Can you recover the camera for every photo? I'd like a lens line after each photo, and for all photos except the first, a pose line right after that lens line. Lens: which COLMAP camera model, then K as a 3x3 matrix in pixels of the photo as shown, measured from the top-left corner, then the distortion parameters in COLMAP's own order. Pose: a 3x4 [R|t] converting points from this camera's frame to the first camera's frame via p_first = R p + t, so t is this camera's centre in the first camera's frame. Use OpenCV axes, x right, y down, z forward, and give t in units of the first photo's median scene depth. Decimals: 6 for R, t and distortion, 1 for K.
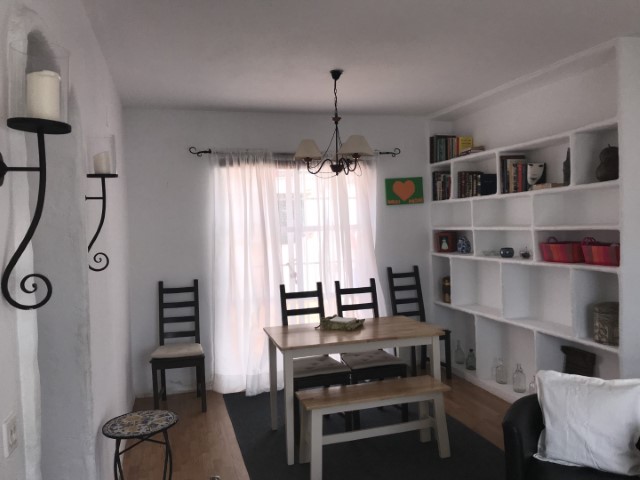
lens RADIAL K [[518.4, 0, 317.8], [0, 518.4, 235.0], [0, 0, 1]] dist [0.063410, -0.102018]
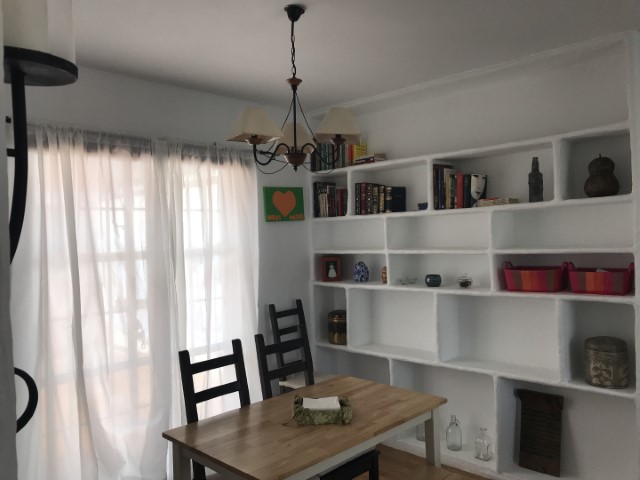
lens RADIAL K [[518.4, 0, 317.8], [0, 518.4, 235.0], [0, 0, 1]] dist [0.063410, -0.102018]
pose [[0.868274, 0.007373, 0.496031, -0.215617], [0.013829, 0.999141, -0.039058, -0.009318], [-0.495893, 0.040772, 0.867426, 0.374790]]
